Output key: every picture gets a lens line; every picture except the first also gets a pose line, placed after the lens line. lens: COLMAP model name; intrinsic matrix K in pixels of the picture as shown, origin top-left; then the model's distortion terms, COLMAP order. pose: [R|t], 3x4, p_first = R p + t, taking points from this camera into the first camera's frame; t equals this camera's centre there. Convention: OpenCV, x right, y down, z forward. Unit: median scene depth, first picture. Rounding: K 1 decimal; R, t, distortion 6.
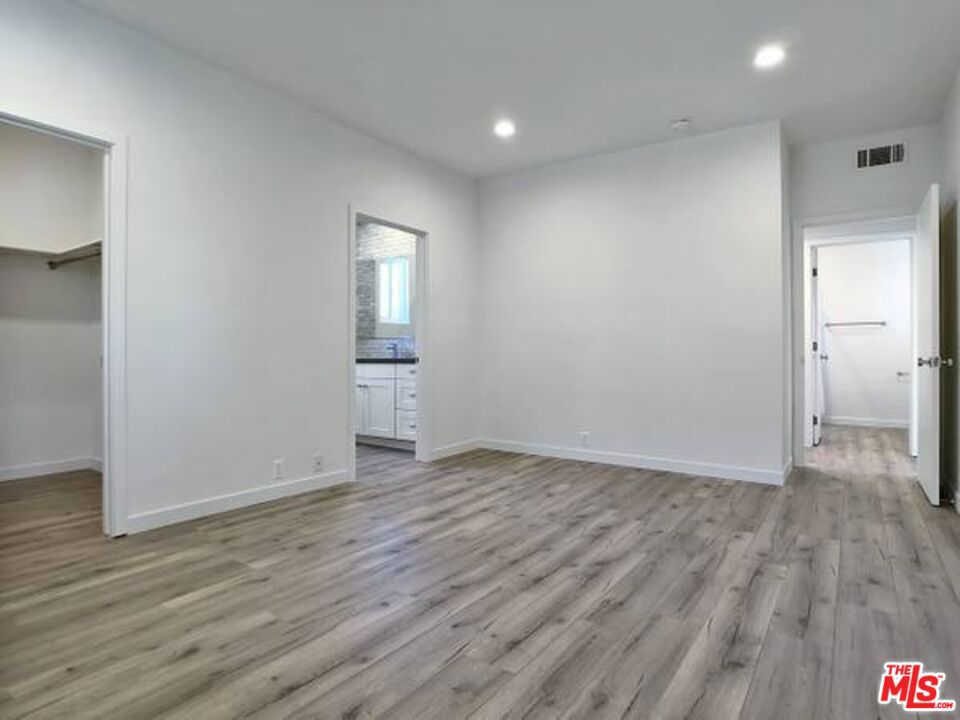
lens RADIAL K [[532.4, 0, 481.2], [0, 532.4, 361.1], [0, 0, 1]] dist [-0.040880, -0.002403]
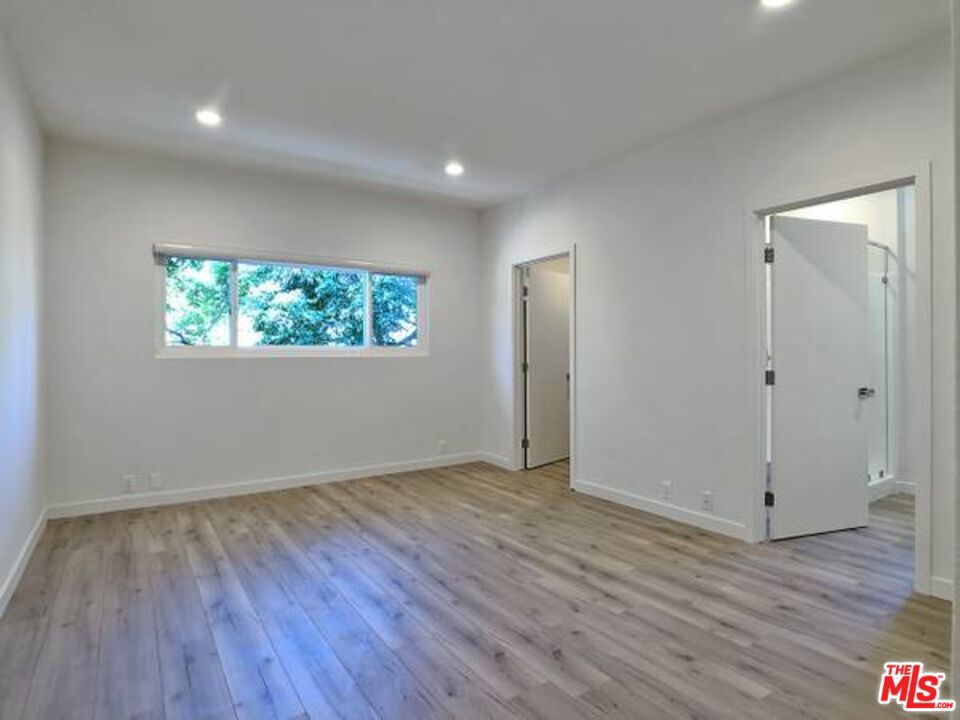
lens RADIAL K [[532.4, 0, 481.3], [0, 532.4, 353.9], [0, 0, 1]] dist [-0.040880, -0.002403]
pose [[-0.343964, 0.002760, -0.938979, 0.954954], [-0.012350, 0.999896, 0.007463, -0.094143], [0.938902, 0.014163, -0.343894, 1.298661]]
